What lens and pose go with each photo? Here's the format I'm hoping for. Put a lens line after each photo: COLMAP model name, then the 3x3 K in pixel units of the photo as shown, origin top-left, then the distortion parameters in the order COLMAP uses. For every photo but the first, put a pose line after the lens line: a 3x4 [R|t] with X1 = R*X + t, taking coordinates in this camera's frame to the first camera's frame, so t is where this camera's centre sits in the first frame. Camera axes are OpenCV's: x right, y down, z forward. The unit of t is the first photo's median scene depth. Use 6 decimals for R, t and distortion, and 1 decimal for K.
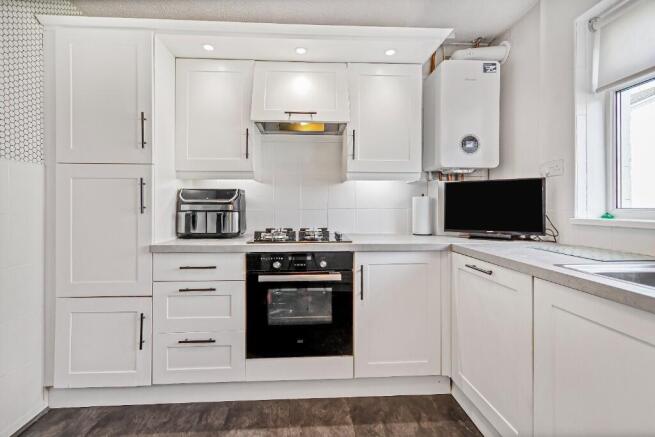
lens RADIAL K [[303.4, 0, 325.2], [0, 303.4, 205.2], [0, 0, 1]] dist [0.001649, 0.000237]
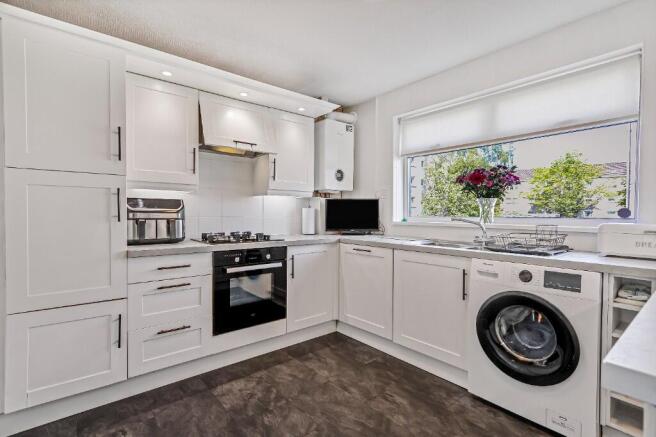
lens RADIAL K [[305.1, 0, 325.3], [0, 305.1, 214.0], [0, 0, 1]] dist [-0.000067, 0.000326]
pose [[0.807462, 0.003434, 0.589910, -0.621193], [-0.008488, 0.999947, 0.005797, -0.011207], [-0.589859, -0.009687, 0.807448, -0.283709]]
